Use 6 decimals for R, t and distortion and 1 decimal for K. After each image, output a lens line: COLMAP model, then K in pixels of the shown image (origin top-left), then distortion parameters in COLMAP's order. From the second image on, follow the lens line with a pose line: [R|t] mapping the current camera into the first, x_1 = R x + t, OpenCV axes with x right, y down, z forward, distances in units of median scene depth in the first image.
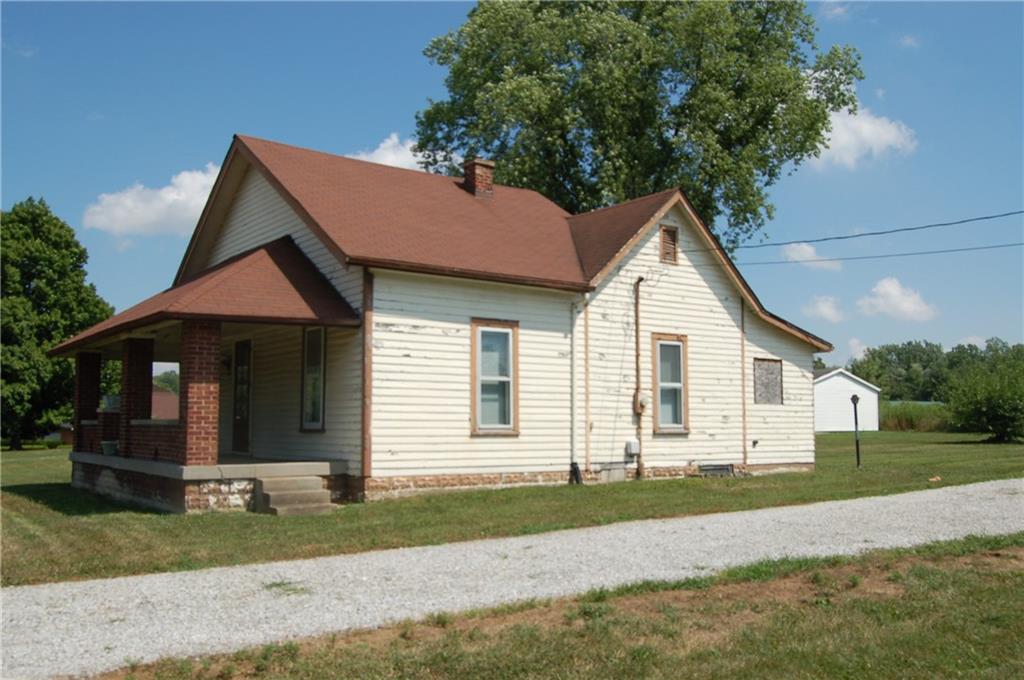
lens RADIAL K [[904.6, 0, 512.0], [0, 904.6, 340.0], [0, 0, 1]] dist [-0.090979, 0.018177]
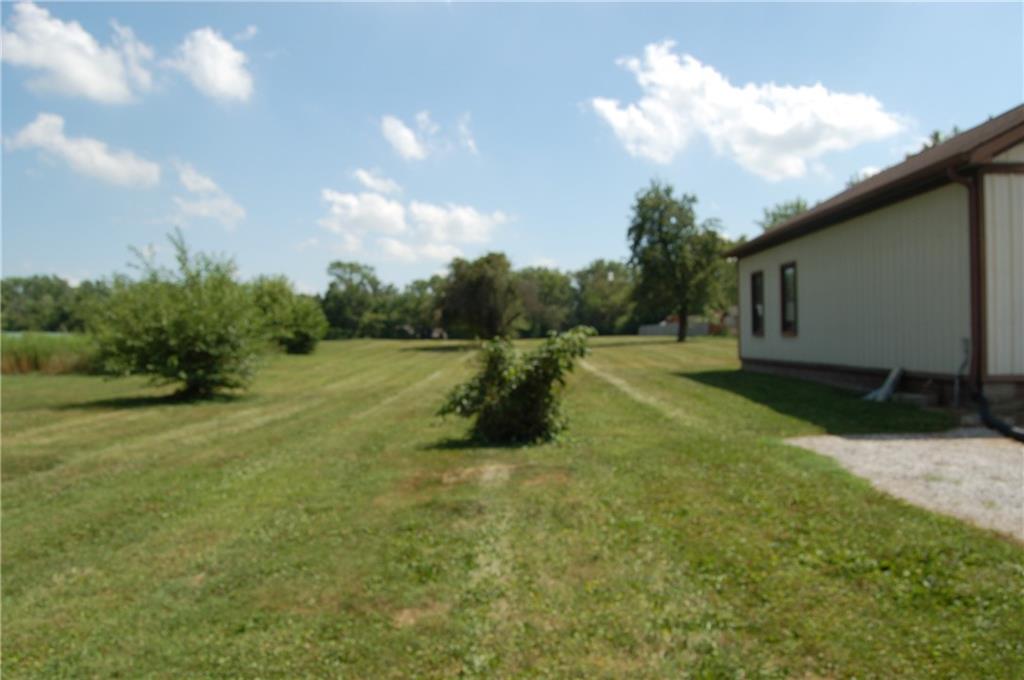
lens RADIAL K [[801.0, 0, 512.0], [0, 801.0, 340.0], [0, 0, 1]] dist [-0.096886, 0.041665]
pose [[0.571712, -0.016772, 0.820283, 0.453935], [-0.047714, 0.997419, 0.053648, 0.072389], [-0.819066, -0.069810, 0.569437, 0.983191]]
